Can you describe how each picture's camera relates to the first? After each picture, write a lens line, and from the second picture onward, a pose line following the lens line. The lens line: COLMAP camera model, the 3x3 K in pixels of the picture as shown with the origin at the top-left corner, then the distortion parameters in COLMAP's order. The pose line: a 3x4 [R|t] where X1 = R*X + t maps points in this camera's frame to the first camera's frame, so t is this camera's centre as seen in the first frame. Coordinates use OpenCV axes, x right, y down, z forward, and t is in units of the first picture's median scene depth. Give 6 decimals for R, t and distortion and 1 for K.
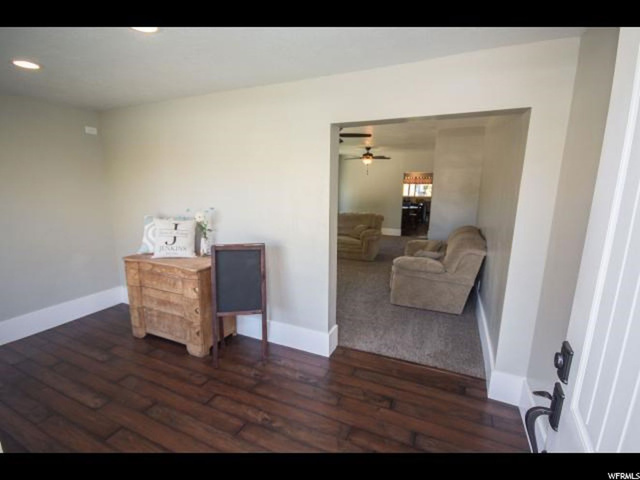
lens RADIAL K [[298.6, 0, 315.9], [0, 298.6, 246.8], [0, 0, 1]] dist [-0.001662, -0.000652]
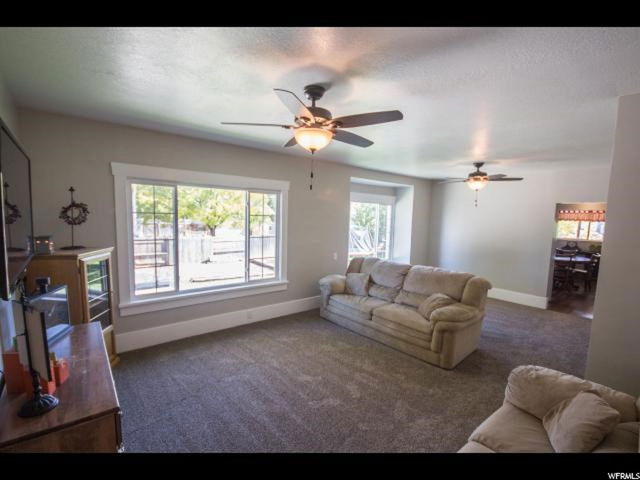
lens RADIAL K [[298.6, 0, 315.9], [0, 298.6, 246.8], [0, 0, 1]] dist [-0.001662, -0.000652]
pose [[0.899504, 0.059015, -0.432909, 0.149020], [-0.104049, 0.991263, -0.081063, -0.075813], [0.424343, 0.117960, 0.897785, 0.323027]]
